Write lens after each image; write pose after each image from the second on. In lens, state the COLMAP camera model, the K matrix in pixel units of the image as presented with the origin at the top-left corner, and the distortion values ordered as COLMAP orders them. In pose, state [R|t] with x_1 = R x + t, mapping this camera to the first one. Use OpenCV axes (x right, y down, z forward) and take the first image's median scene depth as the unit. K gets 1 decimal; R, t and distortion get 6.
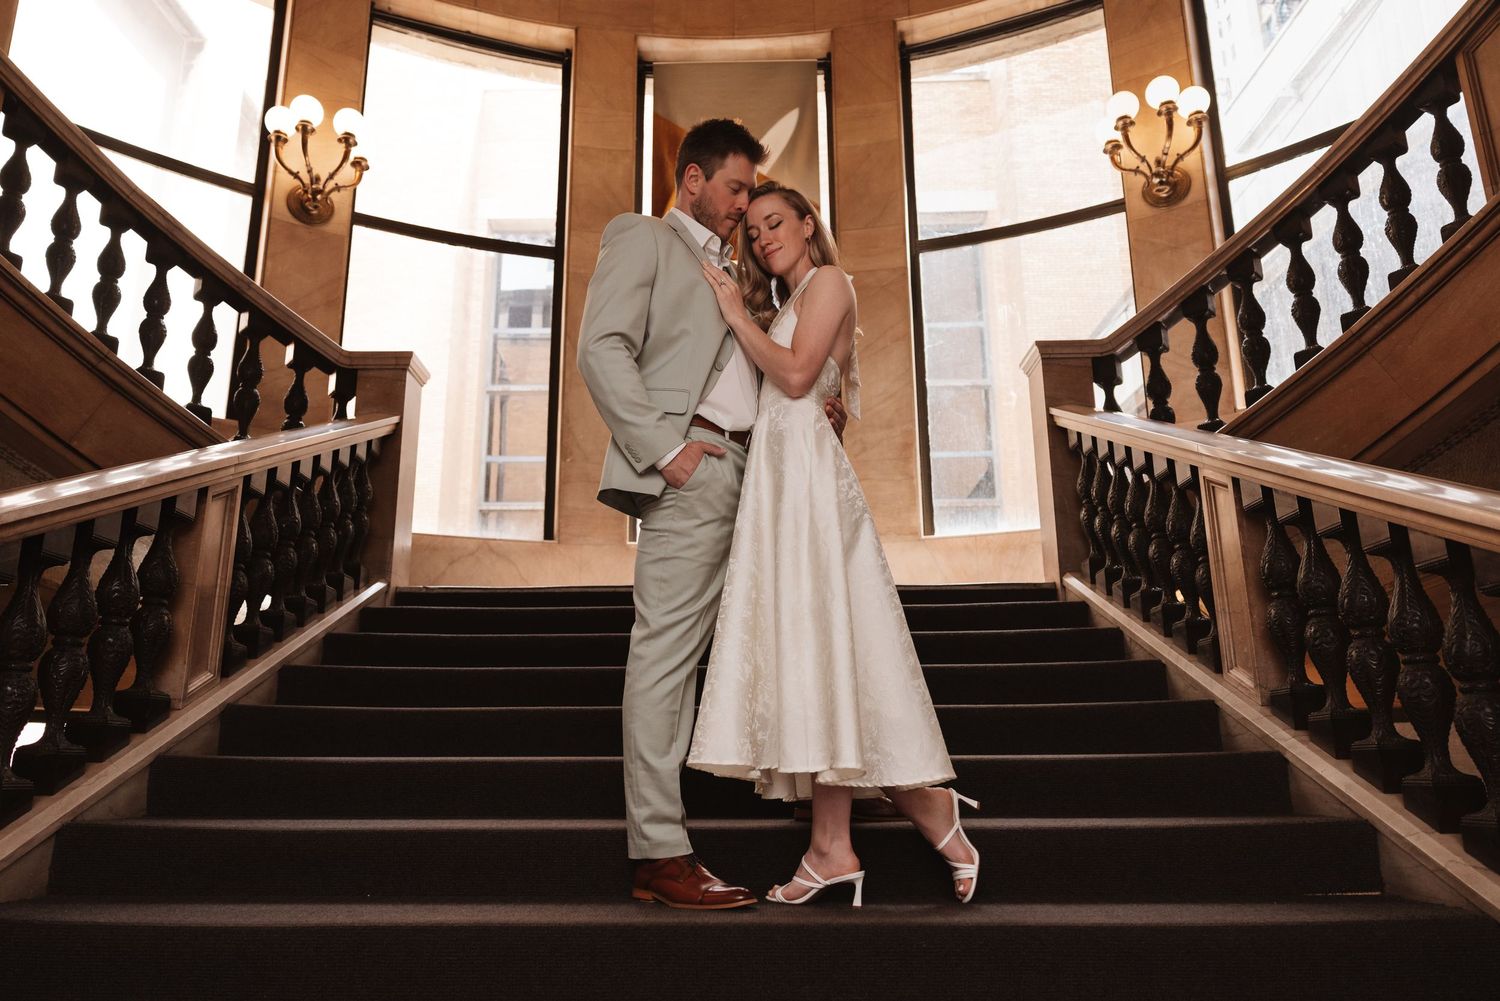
lens RADIAL K [[1147.9, 0, 710.6], [0, 1147.9, 502.2], [0, 0, 1]] dist [0.048938, -0.003918]
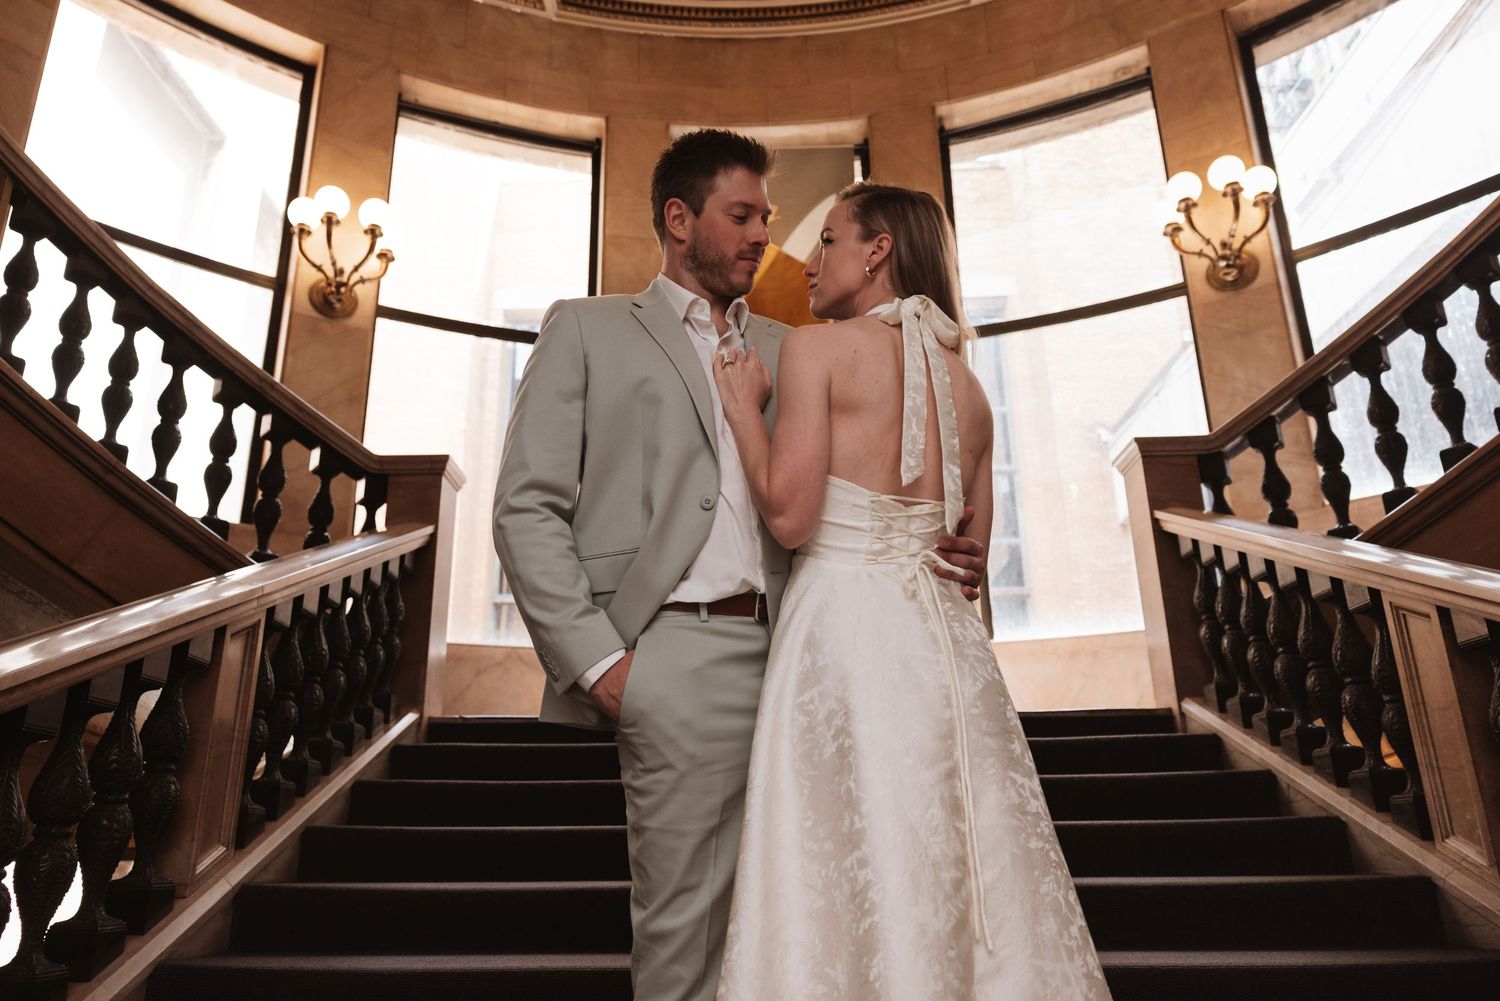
lens RADIAL K [[1147.9, 0, 710.6], [0, 1147.9, 502.2], [0, 0, 1]] dist [0.048938, -0.003918]
pose [[0.999946, -0.008976, -0.005225, -0.048469], [0.008576, 0.997365, -0.072038, -0.026856], [0.005858, 0.071989, 0.997388, 0.097241]]
